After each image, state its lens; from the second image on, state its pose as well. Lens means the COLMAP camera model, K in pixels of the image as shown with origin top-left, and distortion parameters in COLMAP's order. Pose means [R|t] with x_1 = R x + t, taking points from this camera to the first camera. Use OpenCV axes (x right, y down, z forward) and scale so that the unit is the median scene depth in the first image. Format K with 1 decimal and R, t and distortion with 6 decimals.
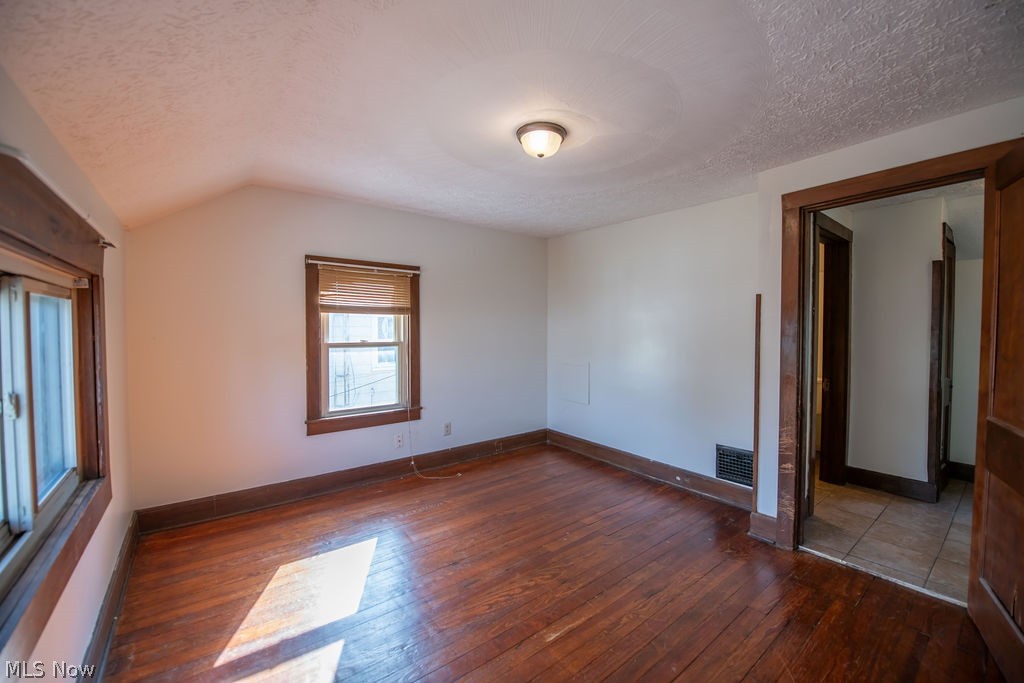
lens RADIAL K [[408.5, 0, 514.8], [0, 408.5, 336.8], [0, 0, 1]] dist [-0.011952, -0.000184]
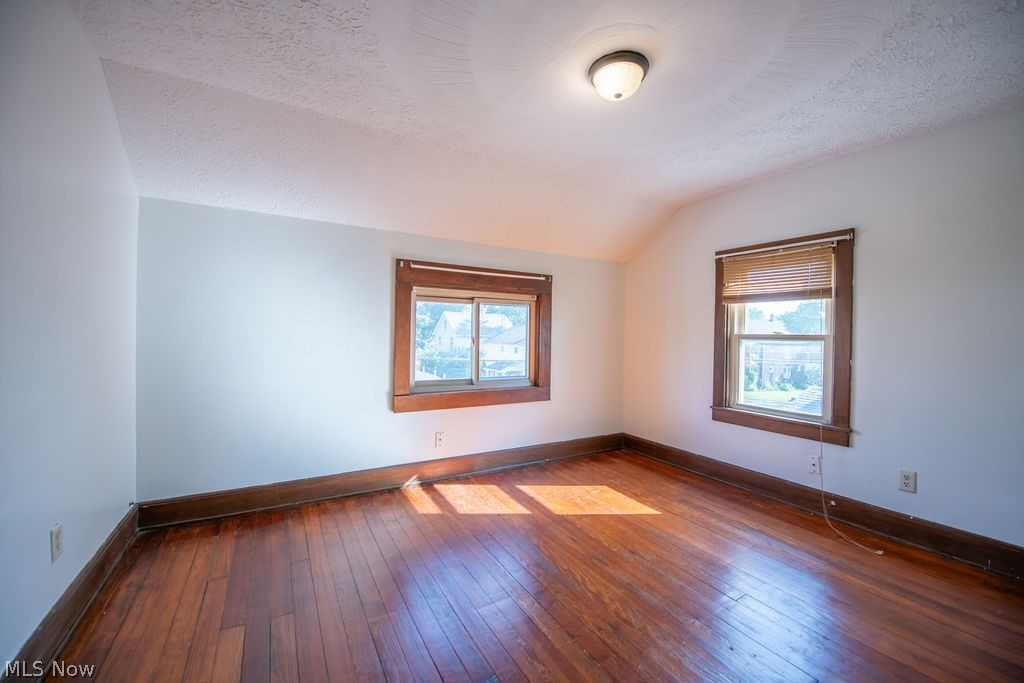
lens RADIAL K [[408.5, 0, 514.8], [0, 408.5, 336.8], [0, 0, 1]] dist [-0.011952, -0.000184]
pose [[-0.125000, 0.000695, -0.992156, 0.601032], [-0.040575, 0.999160, 0.005812, 0.038707], [0.991327, 0.040983, -0.124867, 0.589911]]
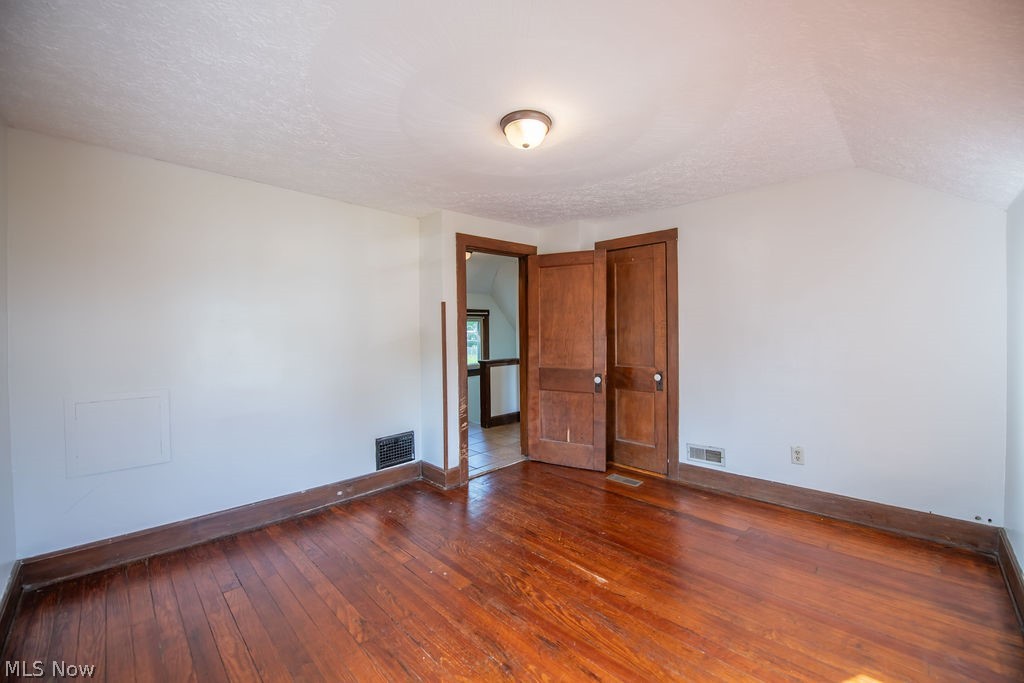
lens RADIAL K [[408.5, 0, 514.8], [0, 408.5, 336.8], [0, 0, 1]] dist [-0.011952, -0.000184]
pose [[-0.127927, -0.007634, 0.991754, -0.582316], [0.034130, 0.999344, 0.012095, -0.000713], [-0.991196, 0.035396, -0.127583, 0.754598]]
